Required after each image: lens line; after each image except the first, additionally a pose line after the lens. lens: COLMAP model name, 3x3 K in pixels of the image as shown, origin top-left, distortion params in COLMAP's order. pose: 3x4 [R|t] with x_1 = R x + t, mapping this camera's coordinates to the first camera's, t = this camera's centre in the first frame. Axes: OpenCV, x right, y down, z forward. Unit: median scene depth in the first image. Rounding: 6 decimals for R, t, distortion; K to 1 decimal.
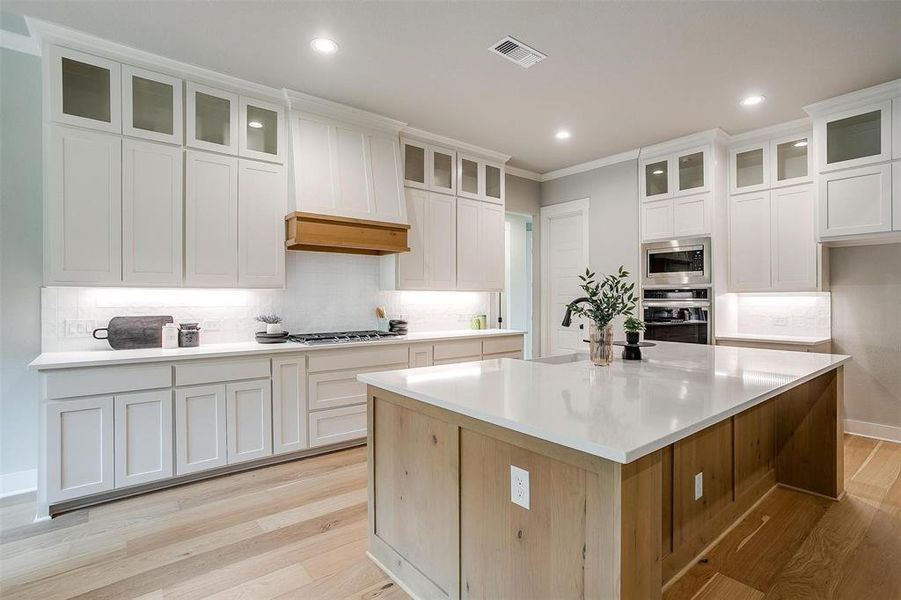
lens RADIAL K [[444.4, 0, 451.1], [0, 444.4, 298.4], [0, 0, 1]] dist [-0.036903, 0.020170]
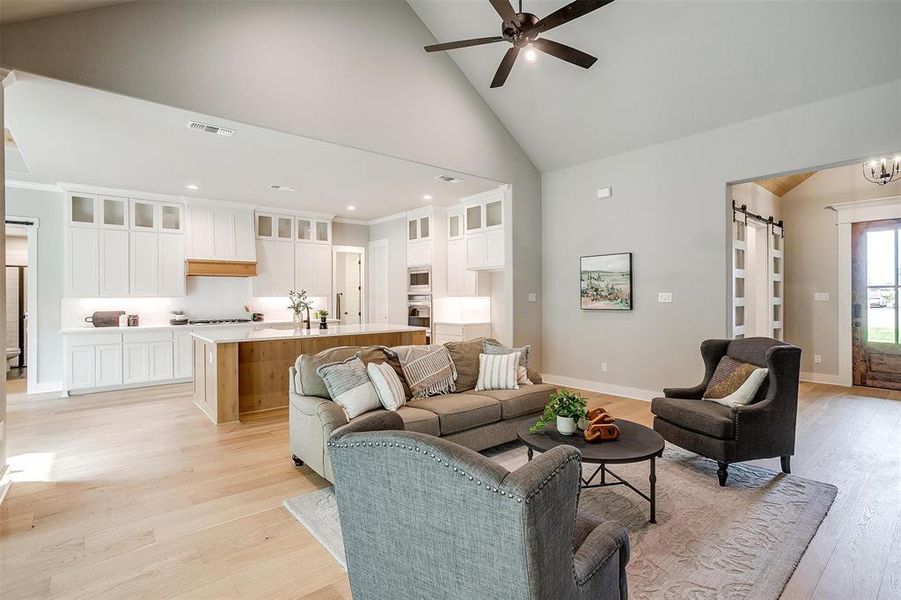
lens RADIAL K [[444.4, 0, 448.8], [0, 444.4, 294.6], [0, 0, 1]] dist [-0.036903, 0.020170]
pose [[0.999886, -0.007115, 0.013337, 0.671803], [0.007164, 0.999968, -0.003599, -0.015414], [-0.013311, 0.003694, 0.999905, -0.839884]]
